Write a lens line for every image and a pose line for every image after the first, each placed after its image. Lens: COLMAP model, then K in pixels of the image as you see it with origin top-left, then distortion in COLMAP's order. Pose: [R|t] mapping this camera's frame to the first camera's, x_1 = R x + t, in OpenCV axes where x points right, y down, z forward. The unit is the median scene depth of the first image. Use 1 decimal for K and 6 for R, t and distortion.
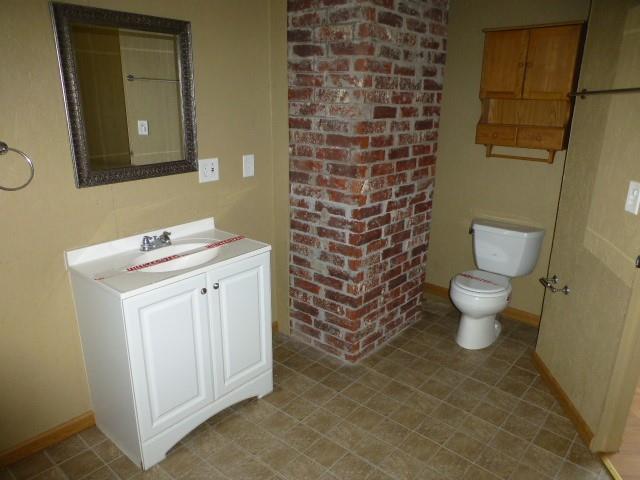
lens RADIAL K [[456.0, 0, 319.3], [0, 456.0, 239.0], [0, 0, 1]] dist [-0.007149, 0.006347]
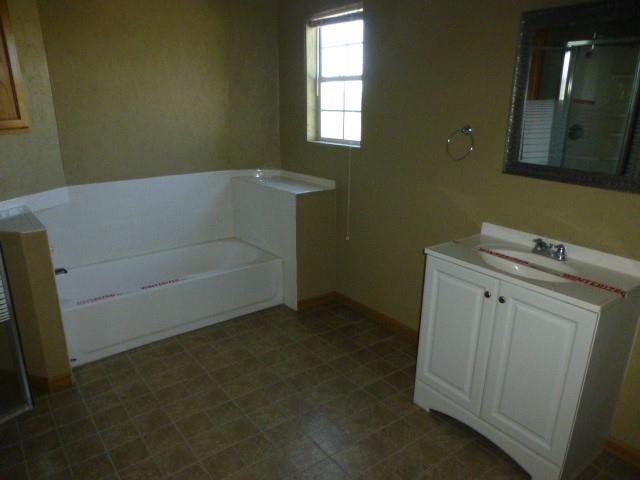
lens RADIAL K [[456.0, 0, 322.0], [0, 456.0, 242.5], [0, 0, 1]] dist [-0.007149, 0.006347]
pose [[-0.217854, 0.278781, -0.935319, 0.643813], [-0.325986, 0.882515, 0.338970, -0.181271], [0.919931, 0.378747, -0.101381, 0.696185]]
